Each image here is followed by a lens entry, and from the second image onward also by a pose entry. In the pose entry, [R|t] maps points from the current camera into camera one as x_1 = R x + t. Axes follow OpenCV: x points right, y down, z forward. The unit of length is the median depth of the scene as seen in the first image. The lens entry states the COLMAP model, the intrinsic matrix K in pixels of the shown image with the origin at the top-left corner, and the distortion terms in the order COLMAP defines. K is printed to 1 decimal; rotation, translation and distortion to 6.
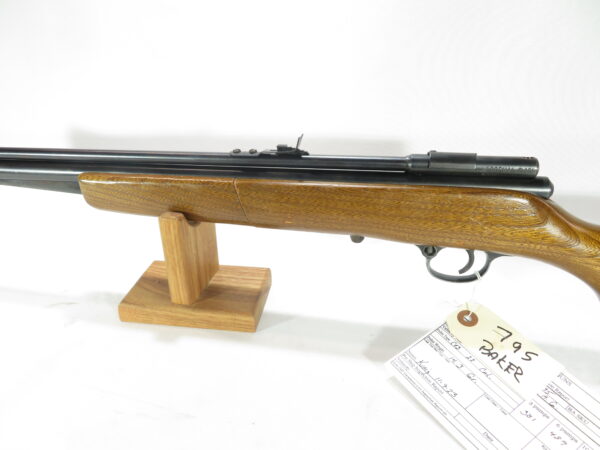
lens RADIAL K [[411.3, 0, 300.0], [0, 411.3, 225.0], [0, 0, 1]] dist [-0.028284, 0.001472]
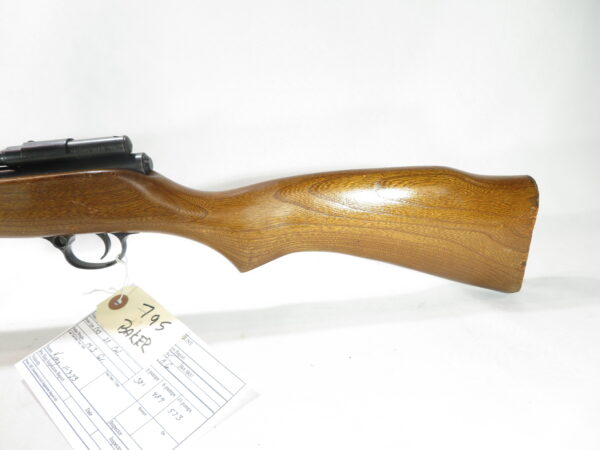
lens RADIAL K [[411.3, 0, 300.0], [0, 411.3, 225.0], [0, 0, 1]] dist [-0.028284, 0.001472]
pose [[0.957014, -0.153082, 0.246353, 0.696152], [0.166757, 0.985358, -0.035512, 0.170042], [-0.237310, 0.075067, 0.968529, -0.107920]]
